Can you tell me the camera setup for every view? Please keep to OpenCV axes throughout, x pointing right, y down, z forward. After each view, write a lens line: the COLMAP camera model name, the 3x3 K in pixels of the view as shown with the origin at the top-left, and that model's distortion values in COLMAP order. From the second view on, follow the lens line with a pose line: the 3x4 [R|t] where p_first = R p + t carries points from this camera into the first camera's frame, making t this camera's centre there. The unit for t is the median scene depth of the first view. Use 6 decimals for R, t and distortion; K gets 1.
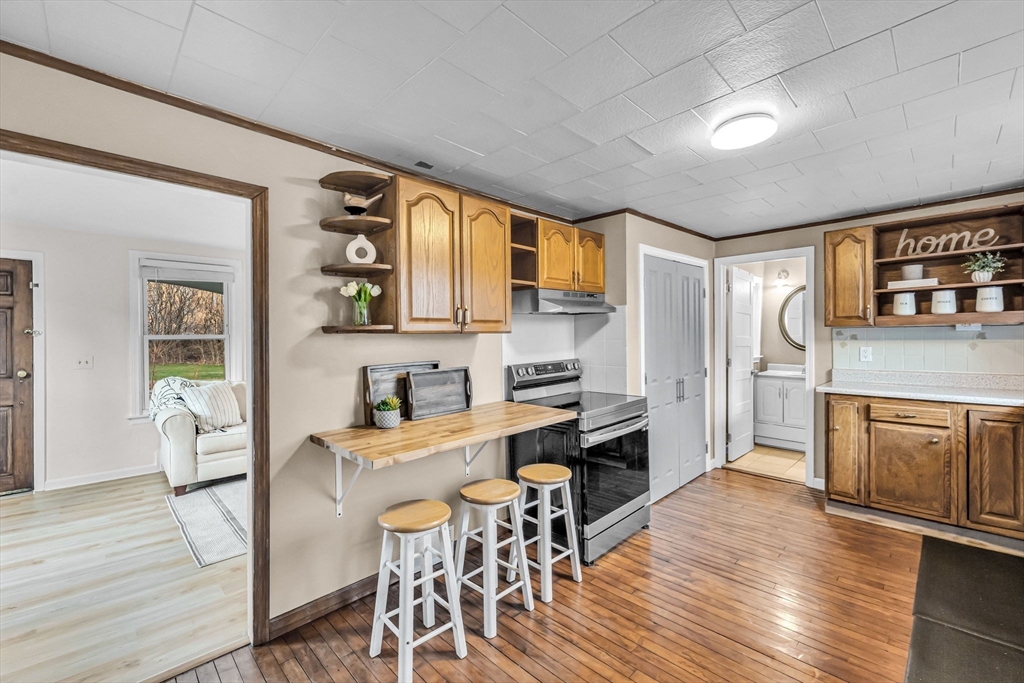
lens RADIAL K [[417.3, 0, 514.2], [0, 417.3, 343.9], [0, 0, 1]] dist [-0.013841, -0.000484]
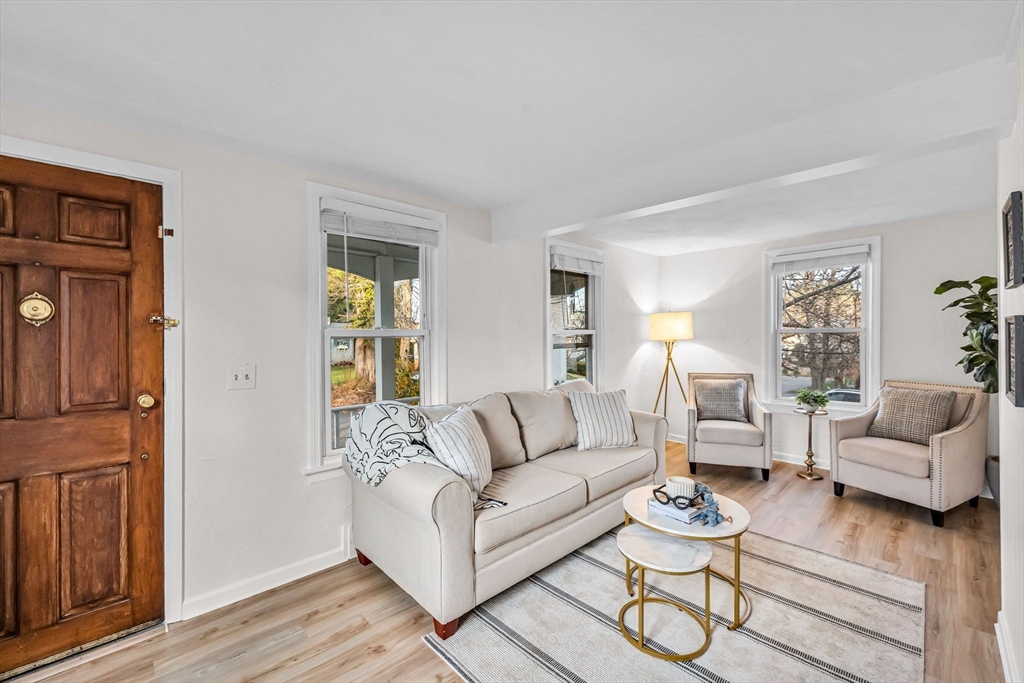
lens RADIAL K [[417.3, 0, 506.8], [0, 417.3, 342.7], [0, 0, 1]] dist [-0.013841, -0.000484]
pose [[0.999779, 0.000887, -0.020989, -0.732116], [-0.000992, 0.999987, -0.005004, 0.001838], [0.020984, 0.005024, 0.999767, 0.482998]]
